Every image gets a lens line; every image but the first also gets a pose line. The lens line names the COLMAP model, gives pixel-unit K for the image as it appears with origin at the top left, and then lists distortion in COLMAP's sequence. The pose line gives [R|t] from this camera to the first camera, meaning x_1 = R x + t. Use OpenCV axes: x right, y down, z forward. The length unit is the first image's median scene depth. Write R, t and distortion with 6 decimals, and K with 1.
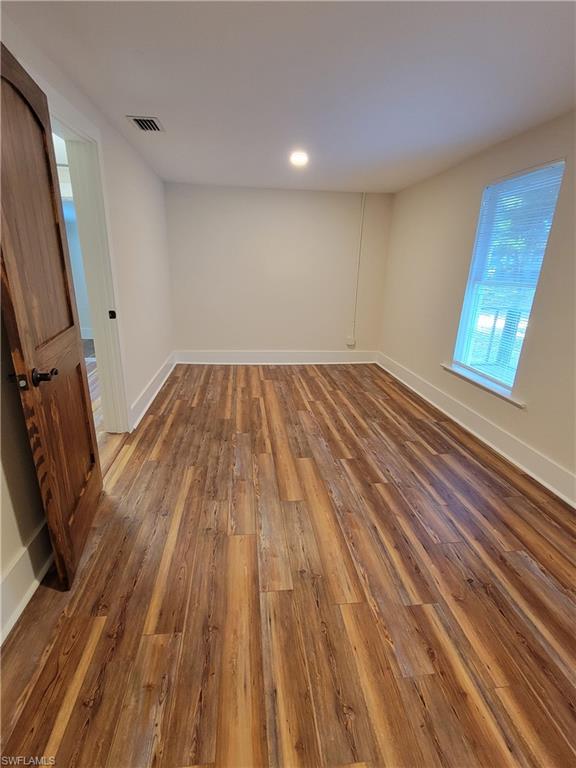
lens RADIAL K [[373.1, 0, 287.6], [0, 373.1, 385.6], [0, 0, 1]] dist [-0.003797, -0.000493]
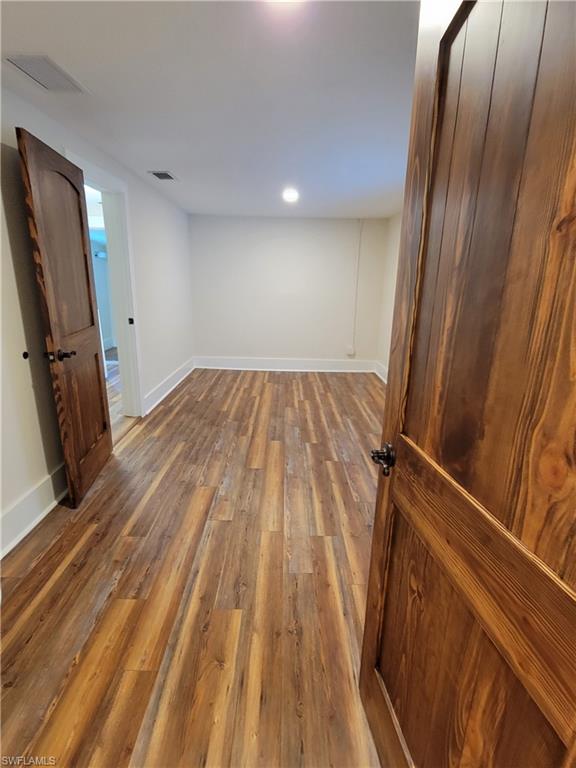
lens RADIAL K [[377.8, 0, 283.9], [0, 377.8, 383.7], [0, 0, 1]] dist [0.000695, 0.000042]
pose [[0.992563, 0.028462, -0.118358, 0.232030], [-0.034426, 0.998222, -0.048653, 0.076500], [0.116763, 0.052365, 0.991778, -0.236074]]
